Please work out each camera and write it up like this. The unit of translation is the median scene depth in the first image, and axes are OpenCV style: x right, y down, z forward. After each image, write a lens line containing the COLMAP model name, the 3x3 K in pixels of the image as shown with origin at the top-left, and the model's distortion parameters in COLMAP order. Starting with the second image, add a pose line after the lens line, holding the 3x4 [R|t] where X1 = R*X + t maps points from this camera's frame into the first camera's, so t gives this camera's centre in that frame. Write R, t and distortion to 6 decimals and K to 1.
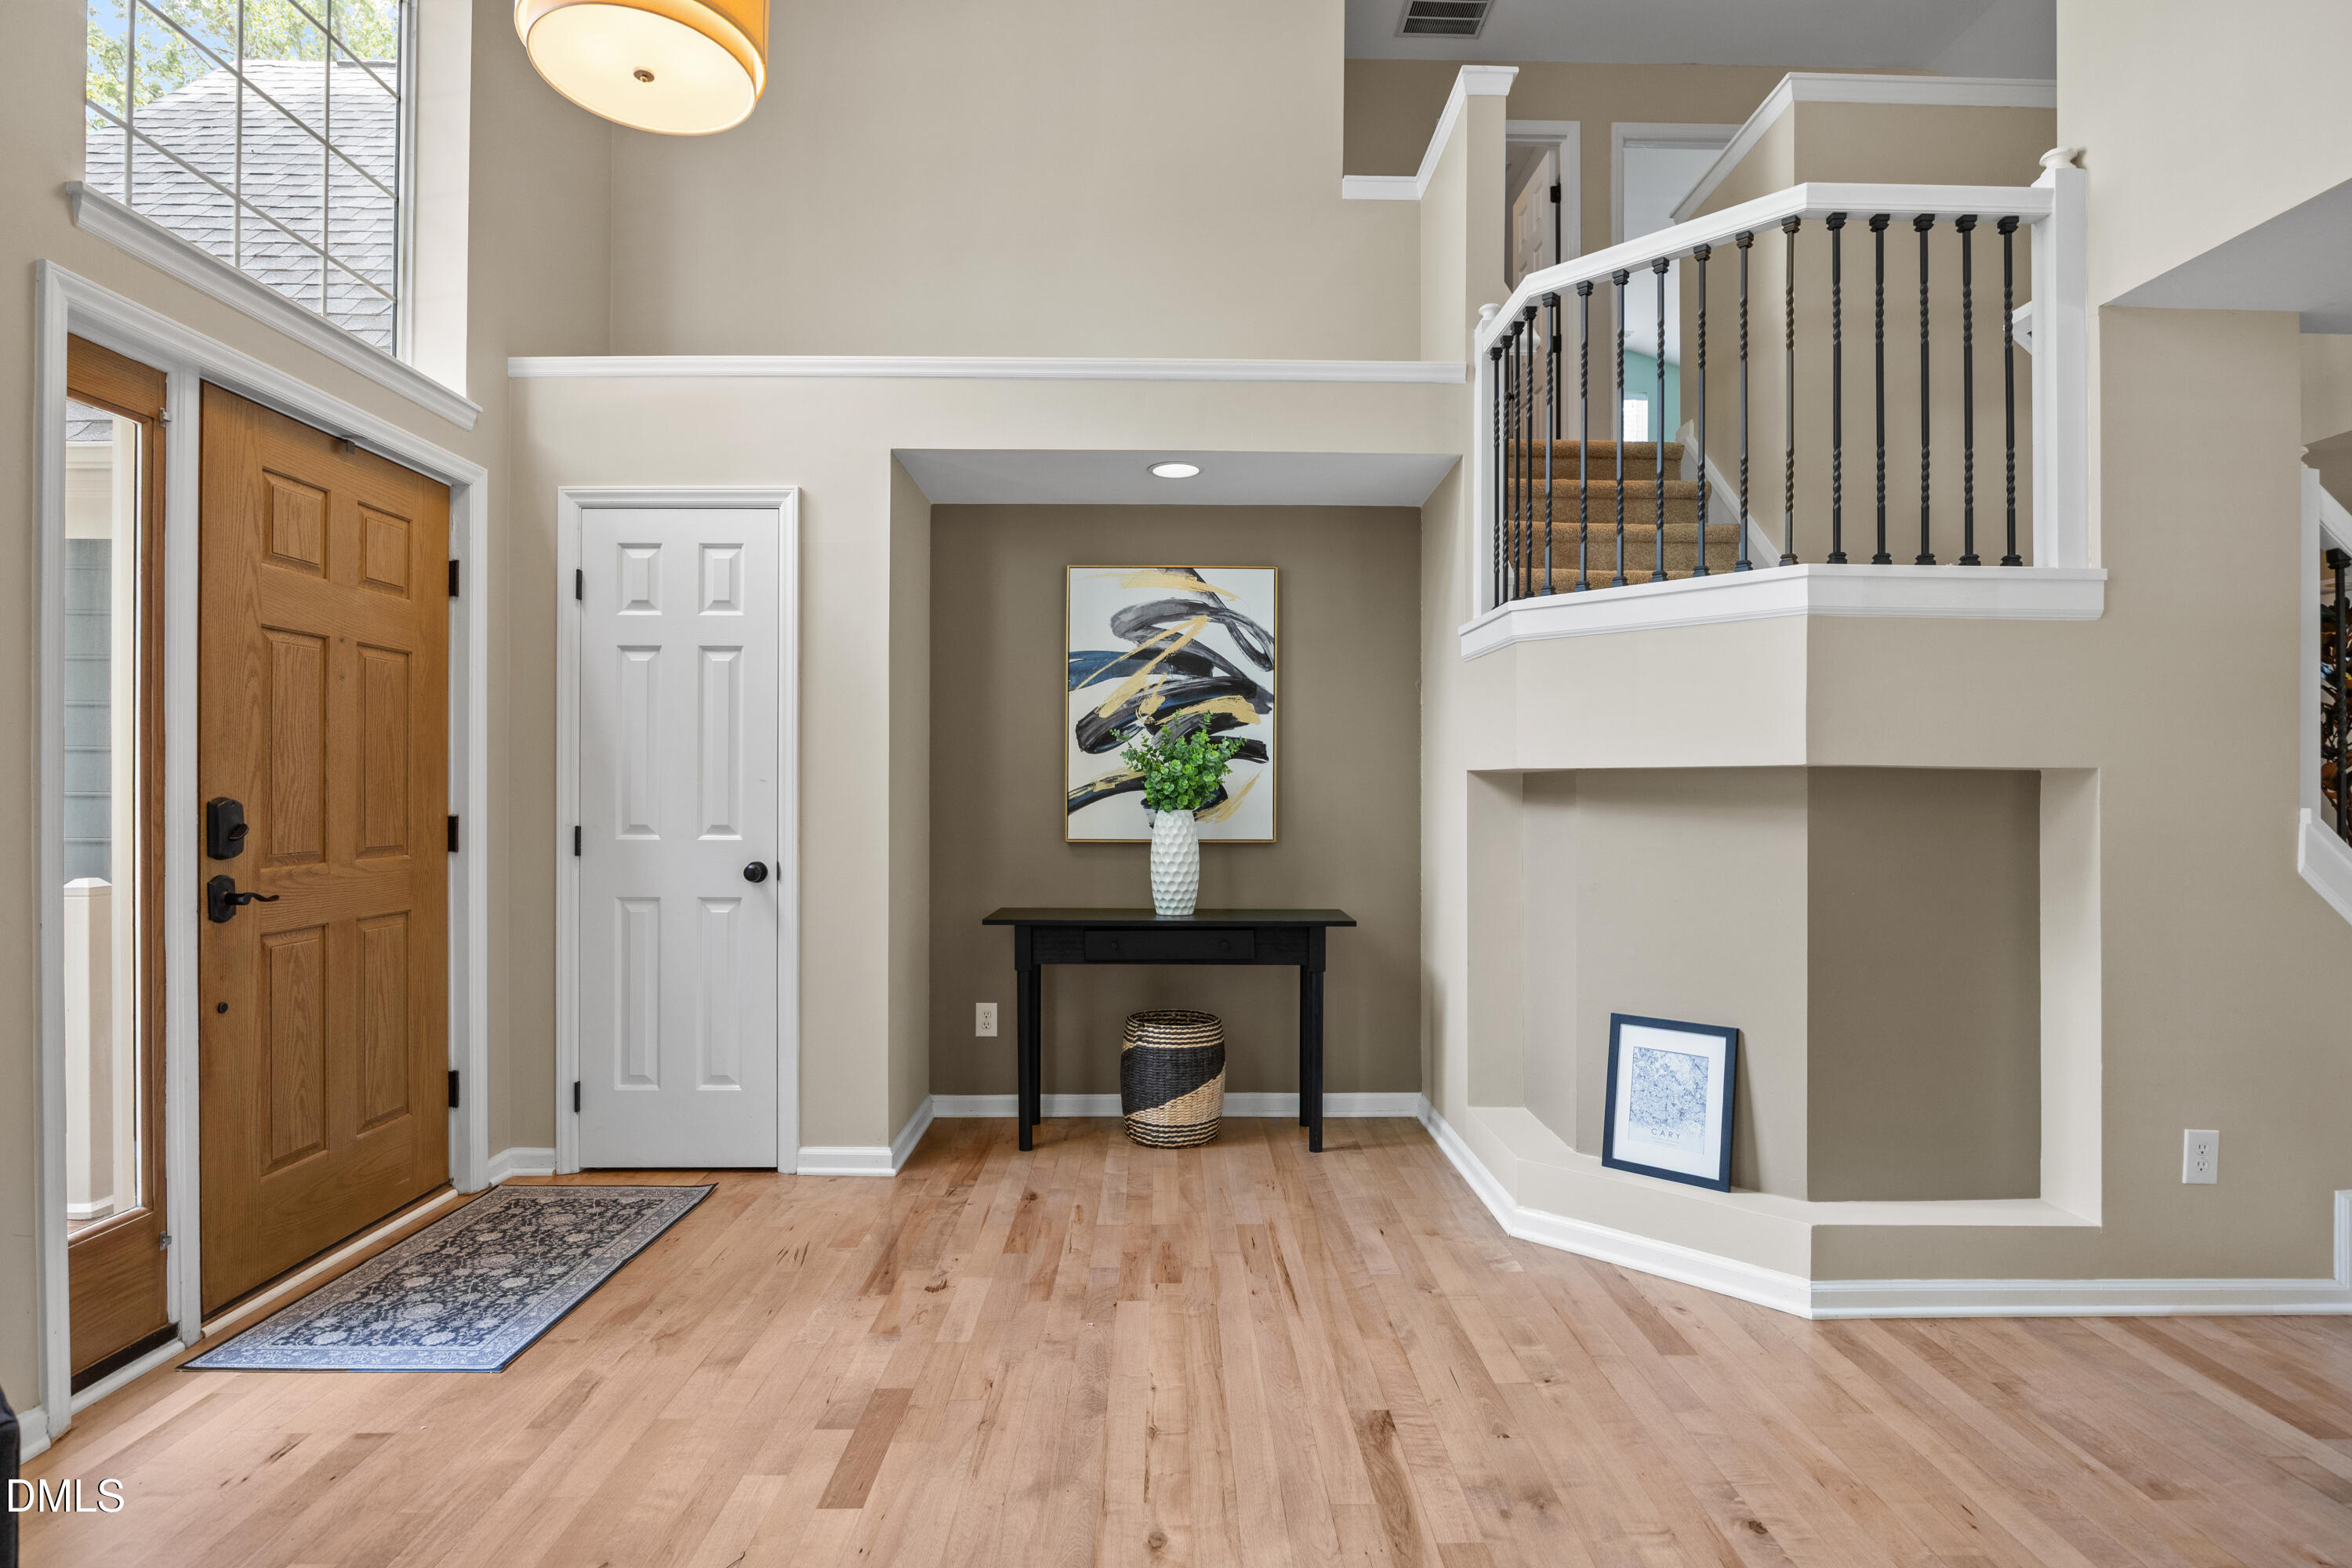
lens RADIAL K [[1191.2, 0, 1170.4], [0, 1191.2, 787.4], [0, 0, 1]] dist [-0.007059, -0.004106]
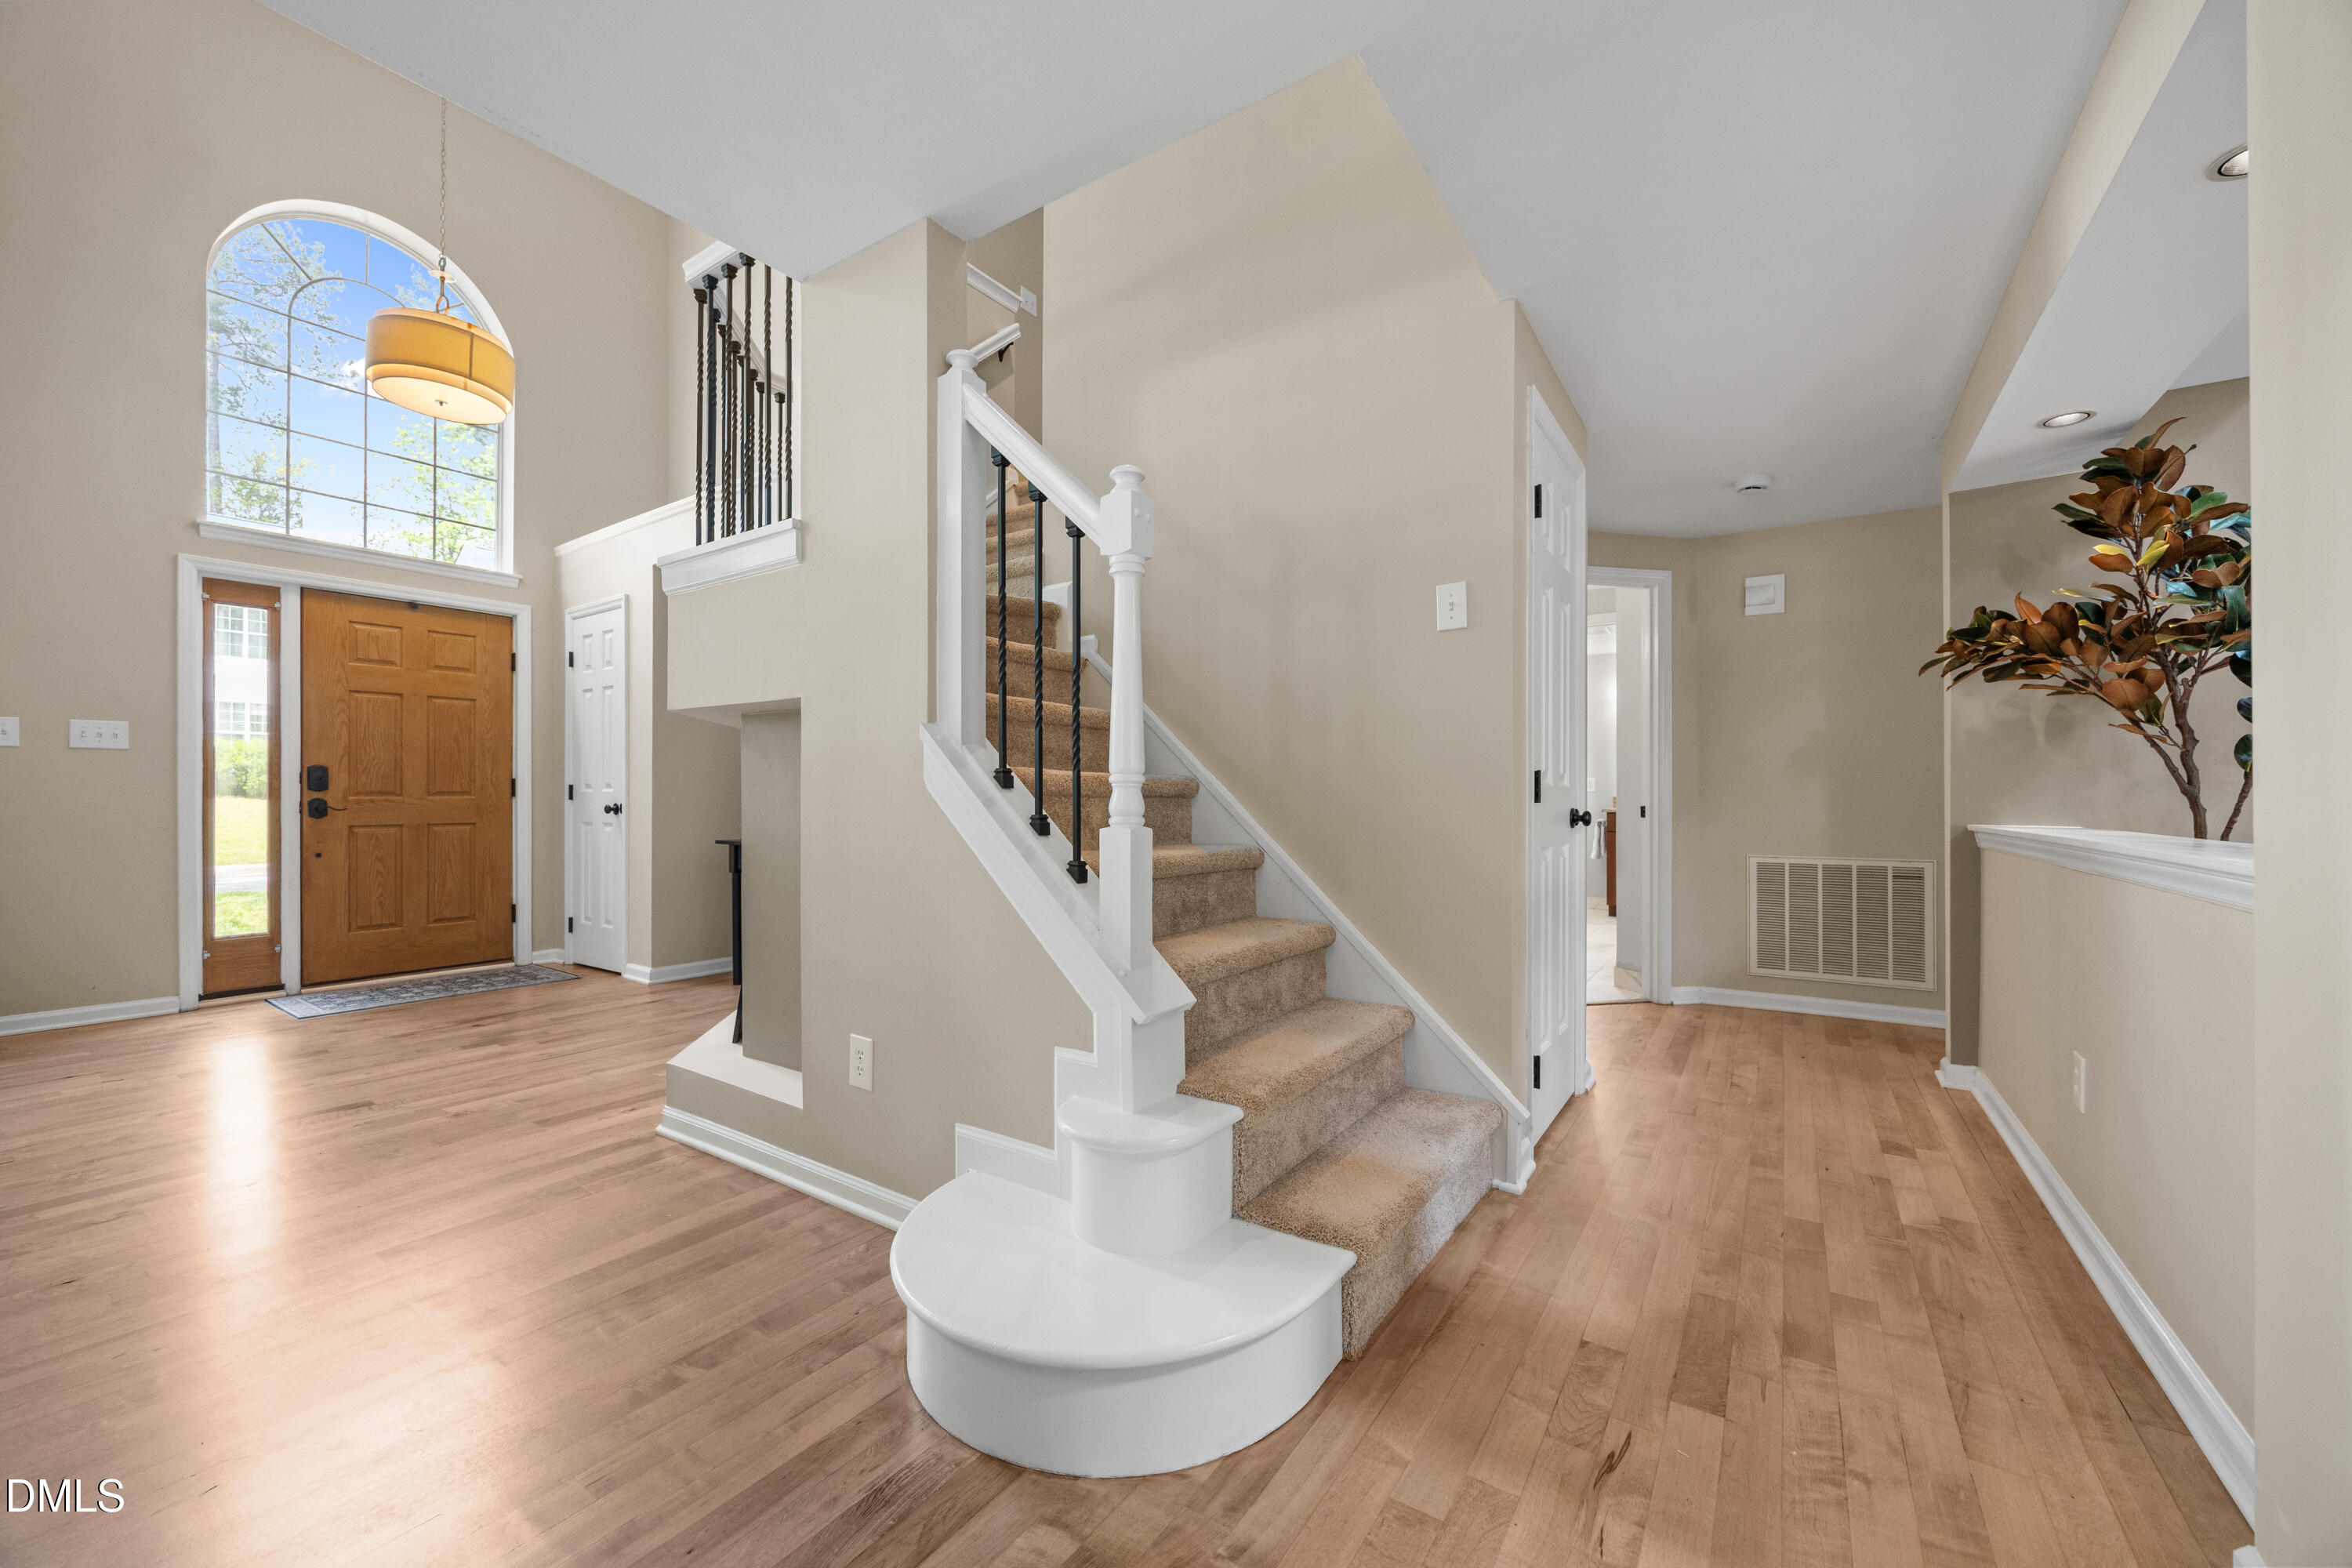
lens RADIAL K [[900.8, 0, 1184.4], [0, 900.8, 792.4], [0, 0, 1]] dist [-0.008896, 0.001147]
pose [[0.826701, -0.004230, -0.562626, 1.366700], [0.002838, 0.999990, -0.003349, 0.062587], [0.562635, 0.001172, 0.826705, 0.429036]]
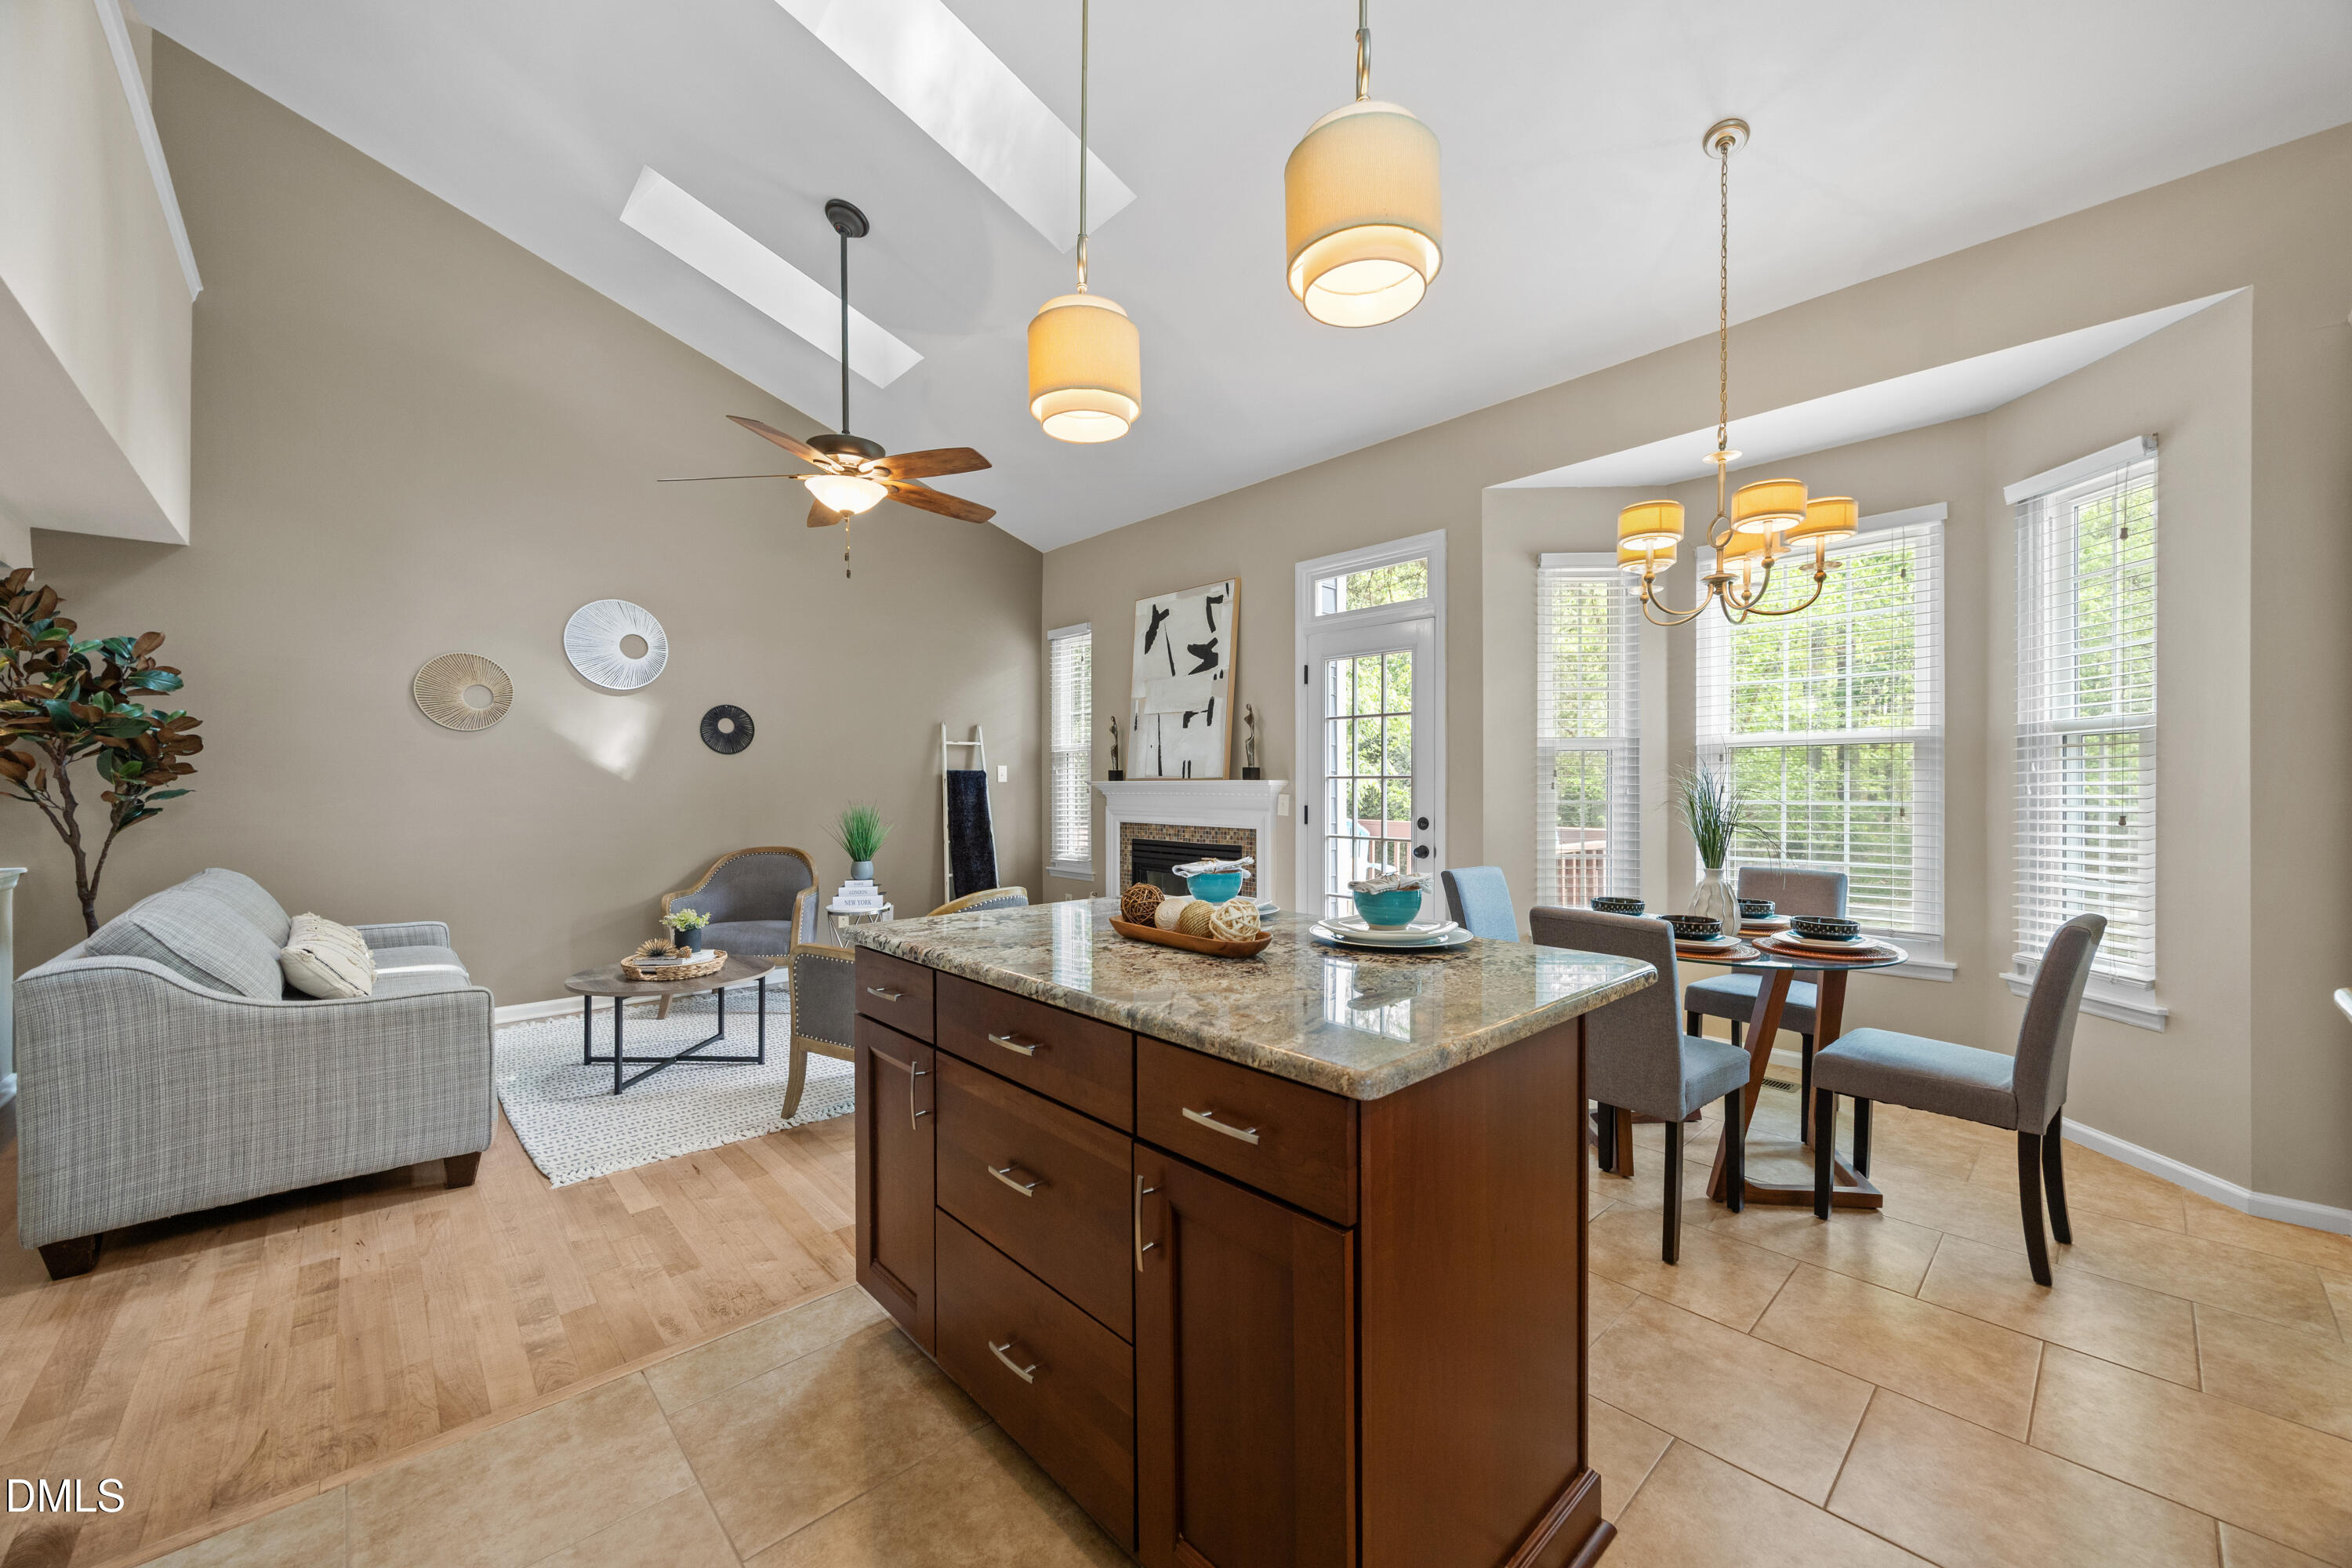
lens RADIAL K [[900.8, 0, 1172.2], [0, 900.8, 780.8], [0, 0, 1]] dist [-0.008896, 0.001147]
pose [[0.739043, -0.002978, 0.673652, 1.902563], [0.003385, 0.999994, 0.000706, -0.006106], [-0.673650, 0.001758, 0.739048, -0.095024]]
